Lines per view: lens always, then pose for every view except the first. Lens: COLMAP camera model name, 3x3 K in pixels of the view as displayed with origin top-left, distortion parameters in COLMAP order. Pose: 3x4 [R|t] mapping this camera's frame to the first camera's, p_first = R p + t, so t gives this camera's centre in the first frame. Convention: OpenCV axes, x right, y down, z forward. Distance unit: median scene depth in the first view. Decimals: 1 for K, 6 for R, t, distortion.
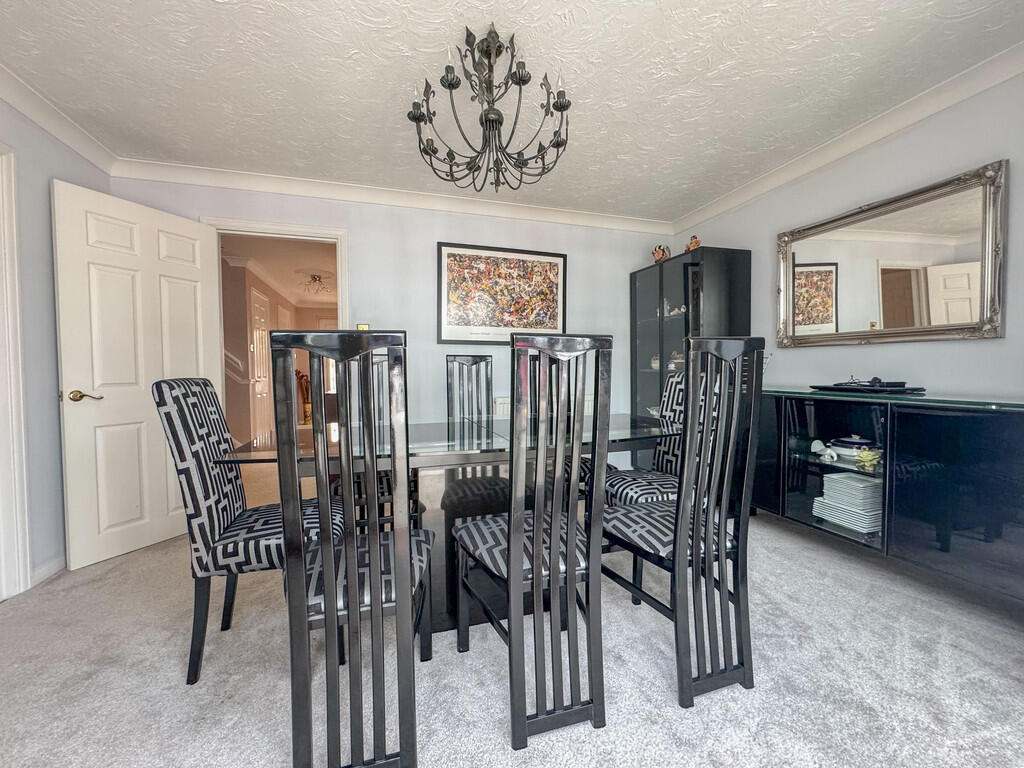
lens RADIAL K [[423.5, 0, 514.4], [0, 423.5, 383.3], [0, 0, 1]] dist [-0.009333, 0.000498]
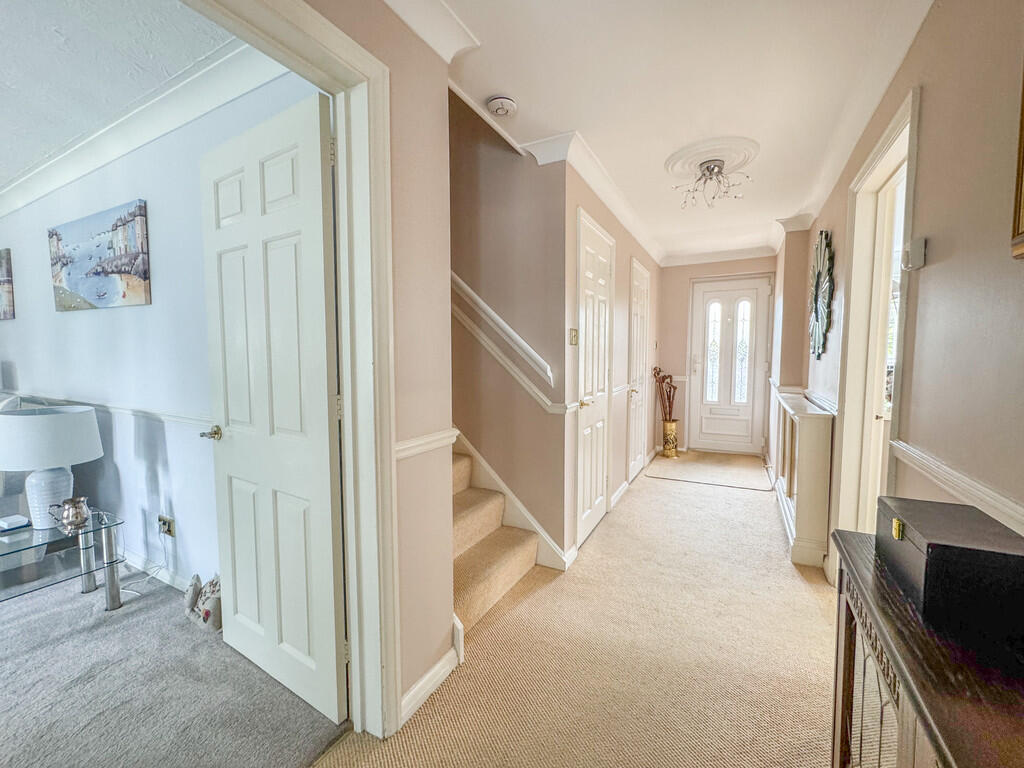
lens RADIAL K [[423.5, 0, 514.4], [0, 423.5, 383.3], [0, 0, 1]] dist [-0.009333, 0.000498]
pose [[0.706378, 0.055772, -0.705634, -0.247534], [-0.027327, 0.998297, 0.051548, -0.040310], [0.707307, -0.017130, 0.706699, 0.459361]]
